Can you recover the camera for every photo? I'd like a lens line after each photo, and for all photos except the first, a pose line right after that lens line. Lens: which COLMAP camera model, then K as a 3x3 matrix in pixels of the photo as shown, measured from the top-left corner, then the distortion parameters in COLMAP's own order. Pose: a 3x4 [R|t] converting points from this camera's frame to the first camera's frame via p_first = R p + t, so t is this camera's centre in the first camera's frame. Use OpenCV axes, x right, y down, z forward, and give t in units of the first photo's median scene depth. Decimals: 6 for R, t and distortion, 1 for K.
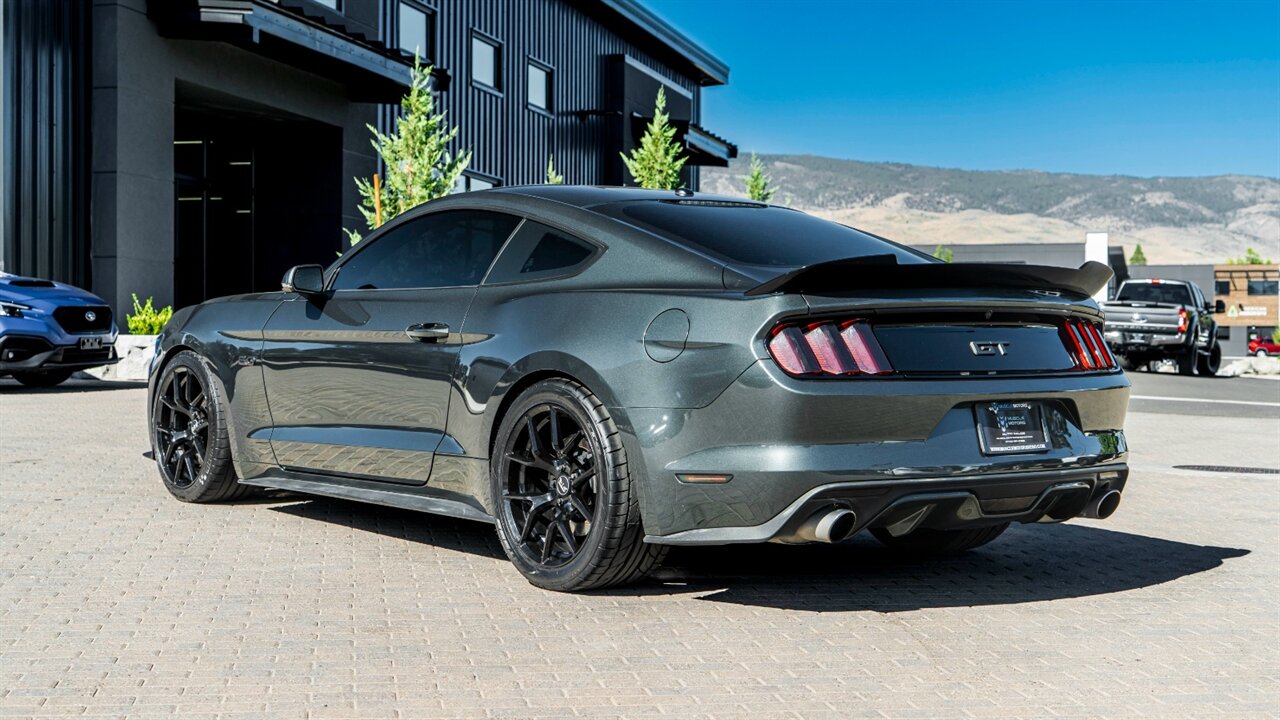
lens RADIAL K [[1968.9, 0, 640.0], [0, 1968.9, 360.0], [0, 0, 1]] dist [0.025668, 0.027193]
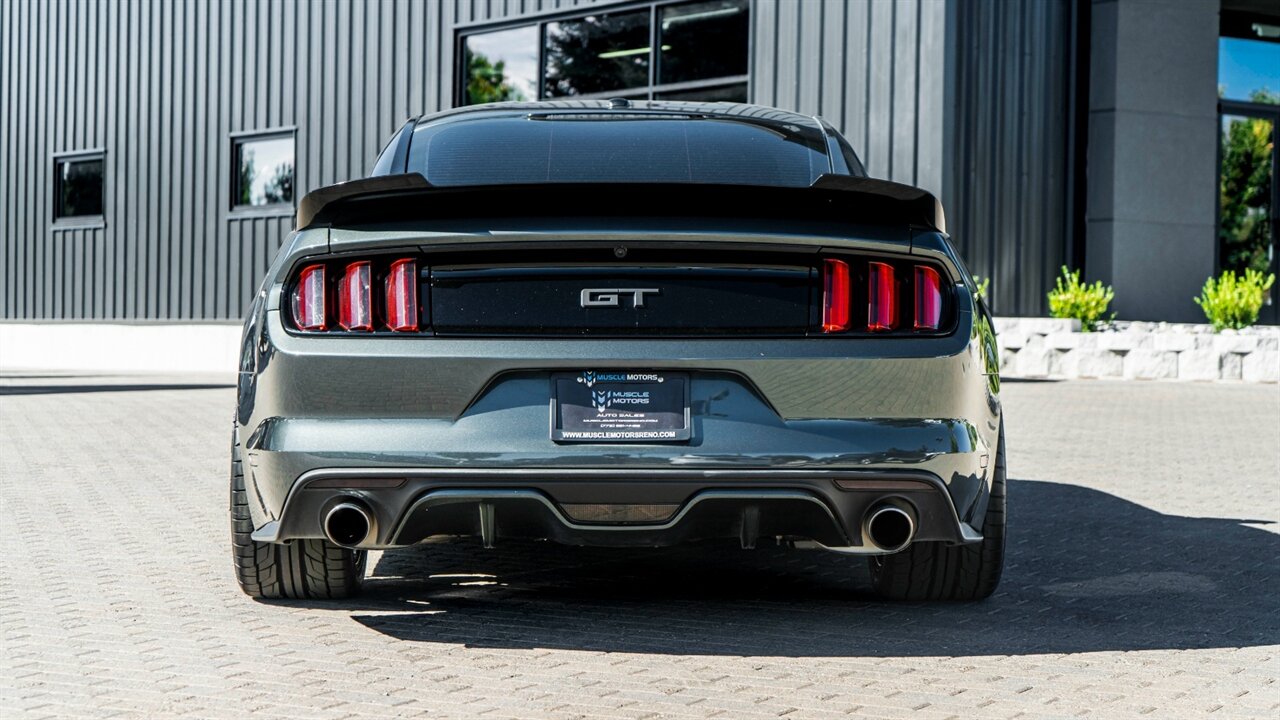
lens RADIAL K [[2647.0, 0, 619.6], [0, 2647.0, 358.8], [0, 0, 1]] dist [0.031785, 0.414445]
pose [[0.791775, 0.009240, -0.610743, 0.697705], [-0.011979, 0.999928, -0.000402, 0.015120], [0.610696, 0.007635, 0.791829, 0.203443]]
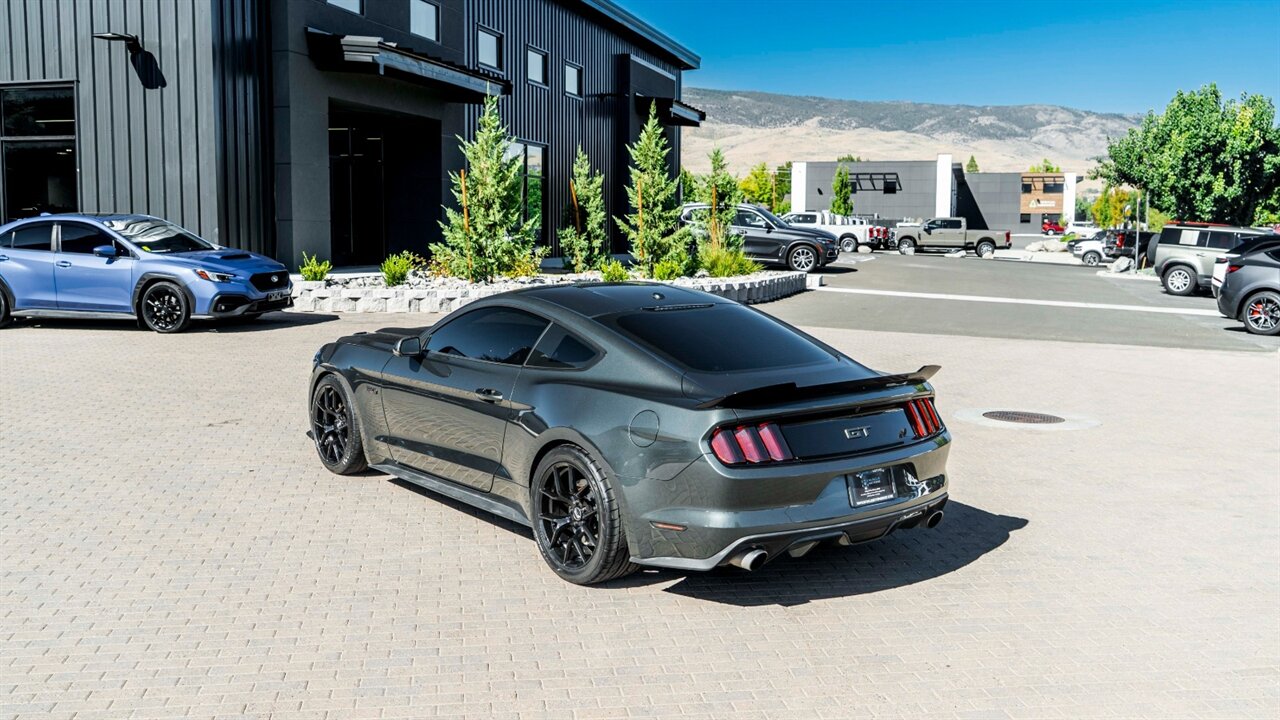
lens RADIAL K [[1291.1, 0, 640.0], [0, 1291.1, 360.0], [0, 0, 1]] dist [-0.002494, 0.004536]
pose [[0.999998, -0.000139, -0.002078, 0.010813], [0.000346, 0.994978, 0.100092, -0.144558], [0.002054, -0.100093, 0.994976, 0.016418]]
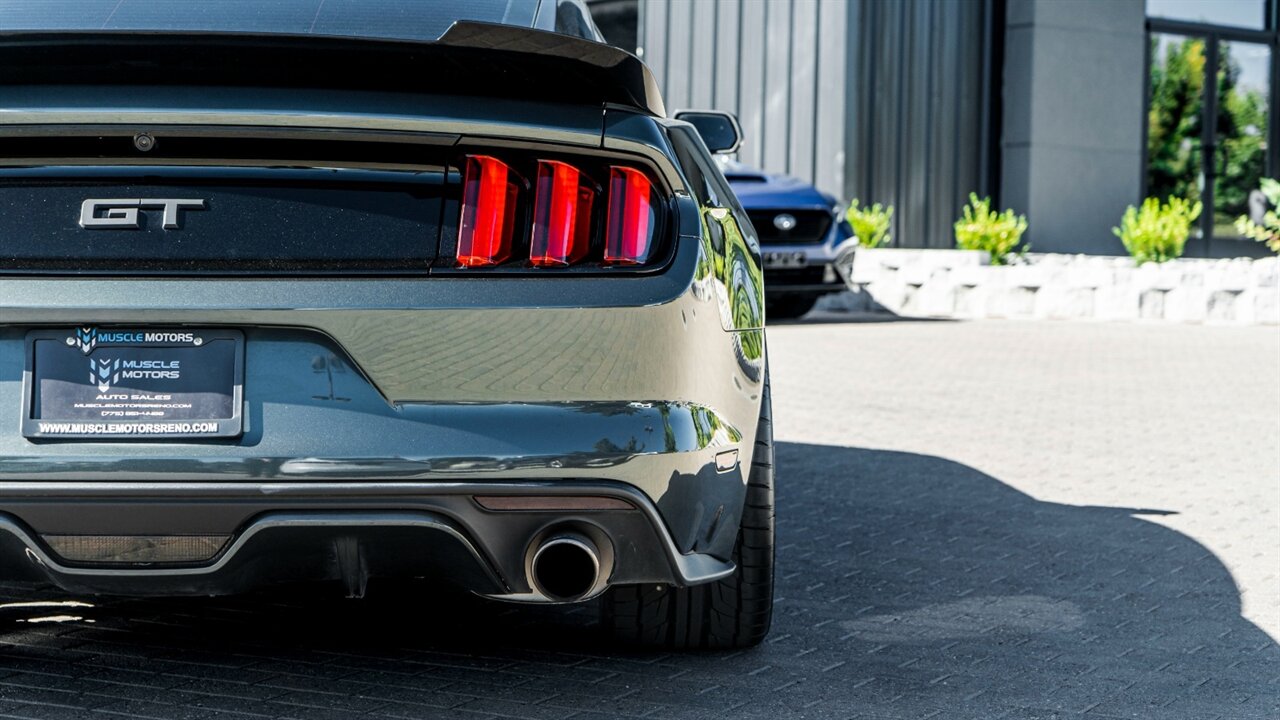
lens RADIAL K [[2596.5, 0, 622.6], [0, 2596.5, 361.0], [0, 0, 1]] dist [0.006504, 0.469908]
pose [[0.802702, 0.026677, -0.595784, 0.574601], [-0.013678, 0.999560, 0.026328, 0.010000], [0.596224, -0.012985, 0.802713, 0.514808]]
